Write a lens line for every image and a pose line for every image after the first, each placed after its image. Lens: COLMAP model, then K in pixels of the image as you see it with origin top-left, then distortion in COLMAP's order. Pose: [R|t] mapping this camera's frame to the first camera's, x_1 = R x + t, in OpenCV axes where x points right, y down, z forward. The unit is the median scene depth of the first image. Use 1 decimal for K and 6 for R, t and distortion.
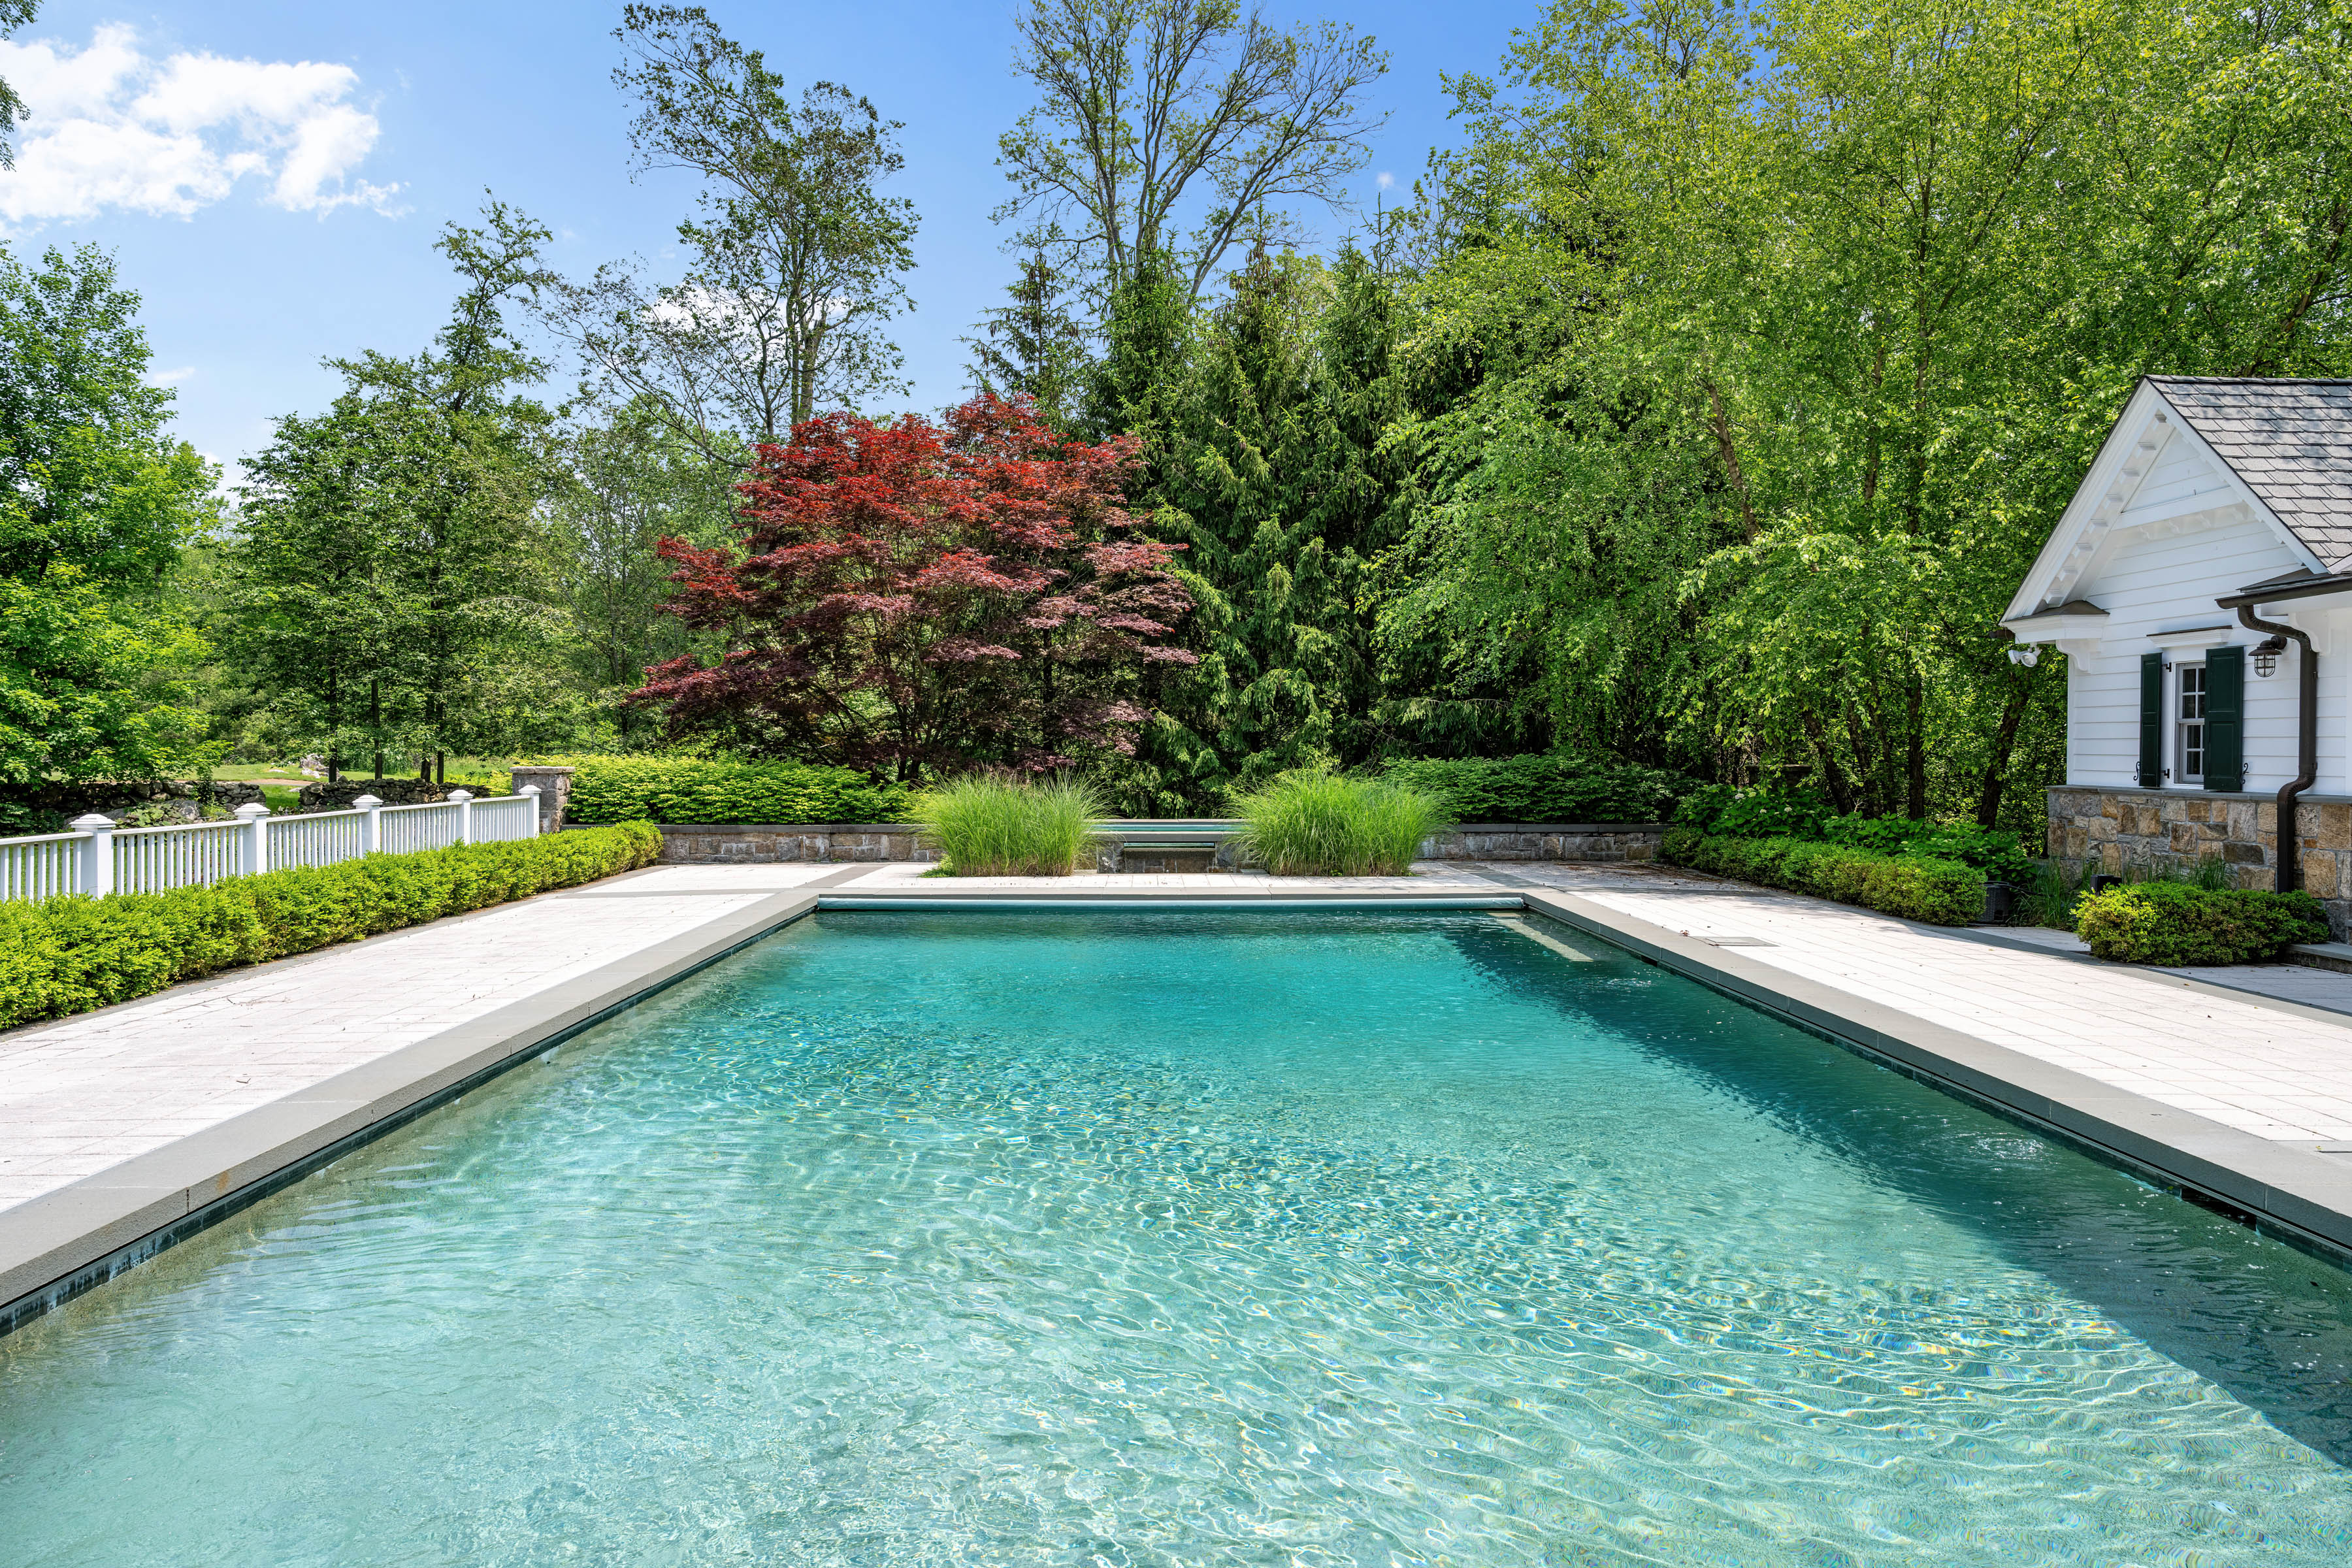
lens RADIAL K [[1565.7, 0, 1176.0], [0, 1565.7, 784.0], [0, 0, 1]] dist [0.003708, 0.001864]
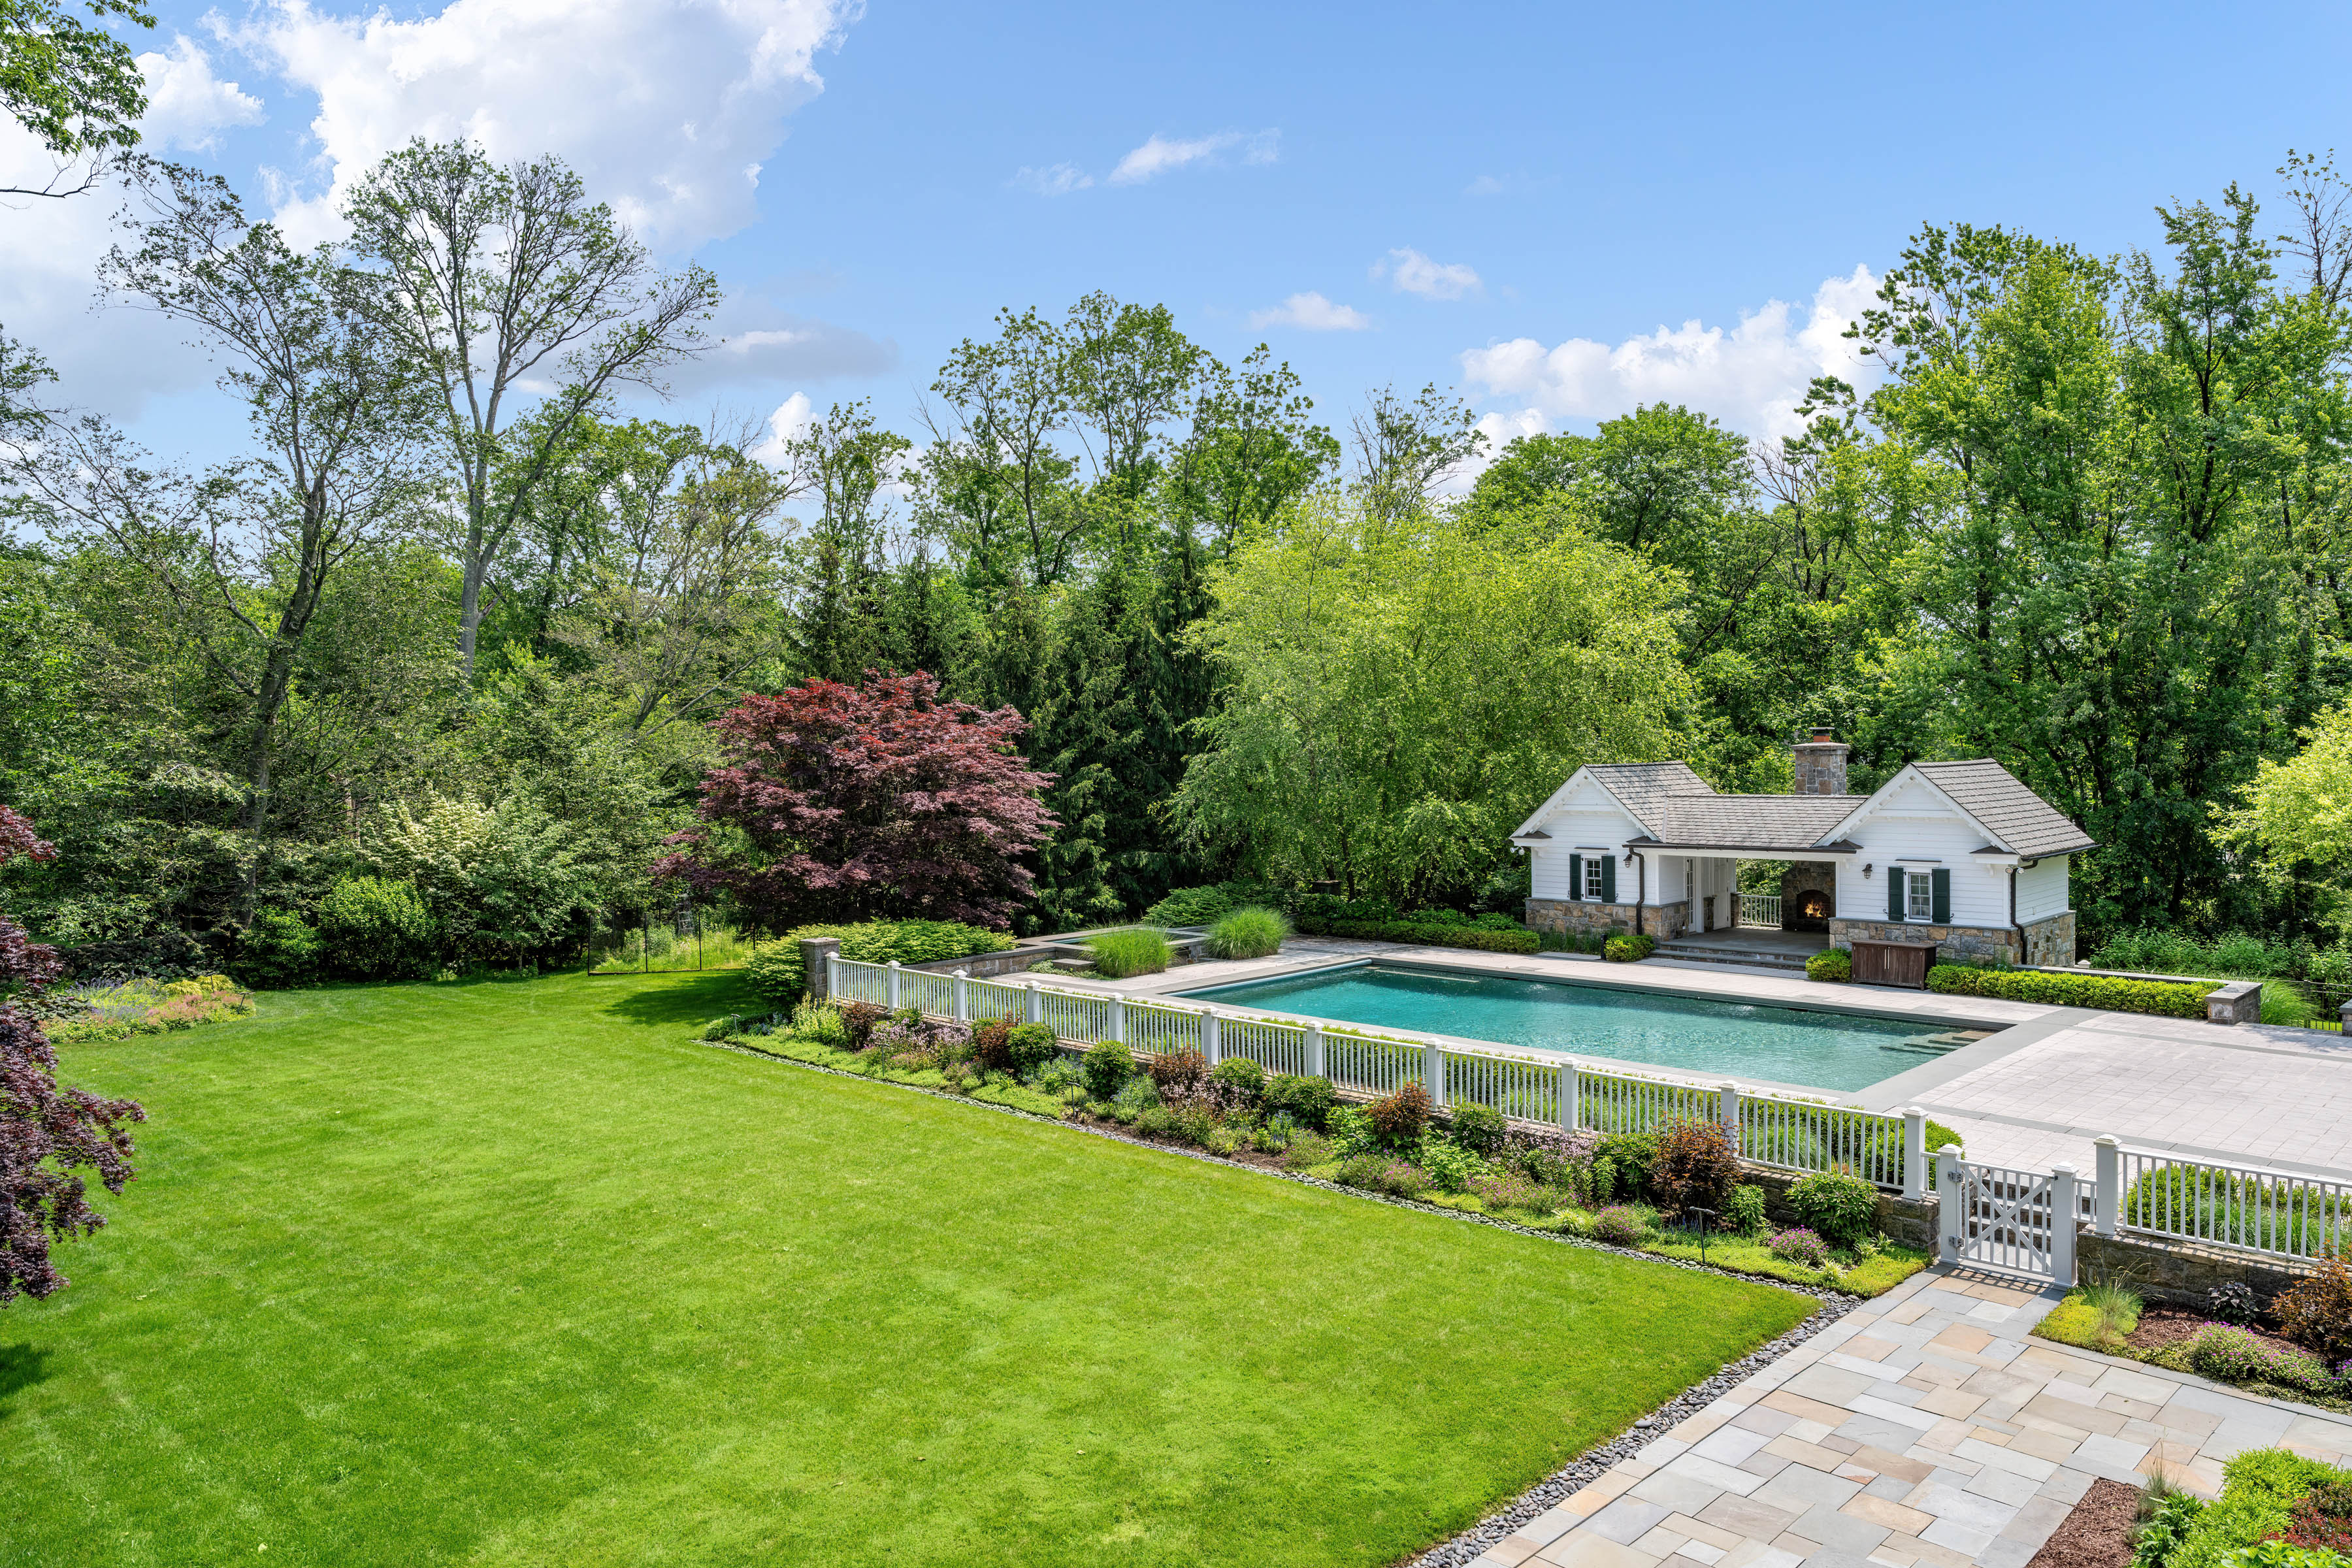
lens RADIAL K [[1573.8, 0, 1176.0], [0, 1573.8, 784.0], [0, 0, 1]] dist [0.000180, 0.002753]
pose [[0.717420, -0.030909, 0.695955, -1.833267], [0.035912, 0.999328, 0.007364, -0.247197], [-0.695715, 0.019710, 0.718048, -0.553534]]
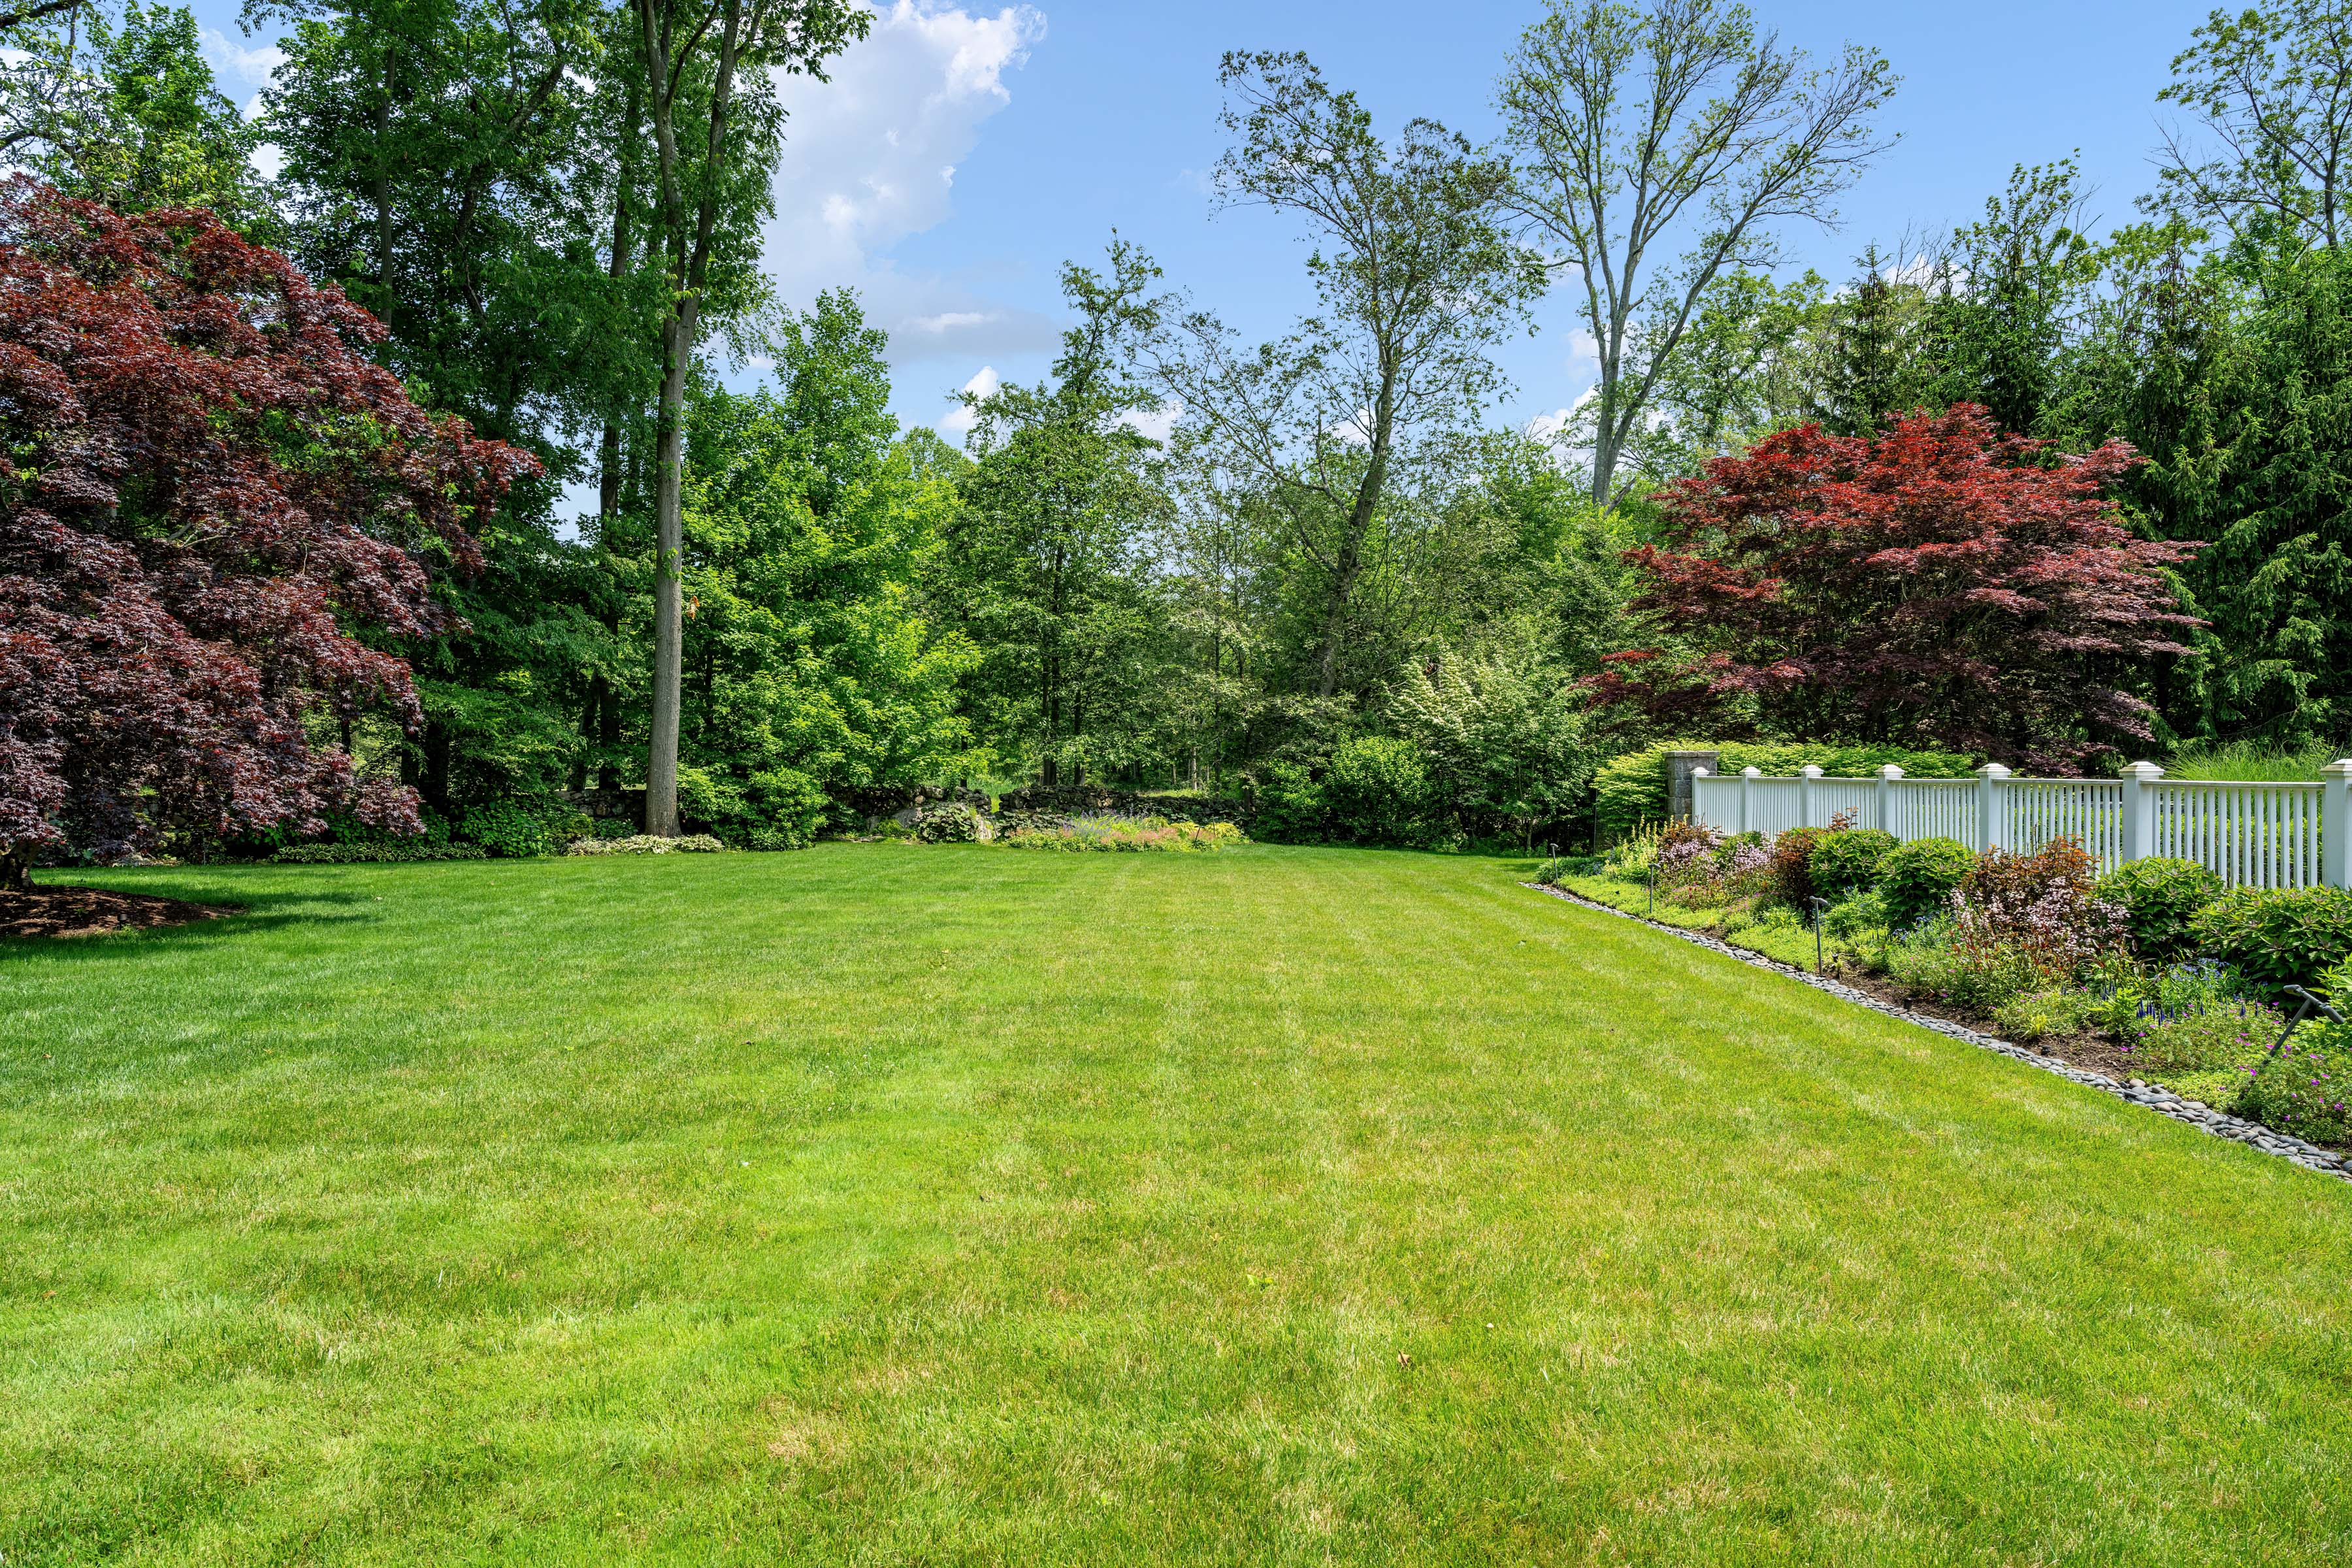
lens RADIAL K [[1573.8, 0, 1176.0], [0, 1573.8, 784.0], [0, 0, 1]] dist [0.000180, 0.002753]
pose [[0.998250, -0.005235, -0.058898, -1.024229], [0.004080, 0.999797, -0.019709, 0.044171], [0.058989, 0.019434, 0.998069, -0.141467]]
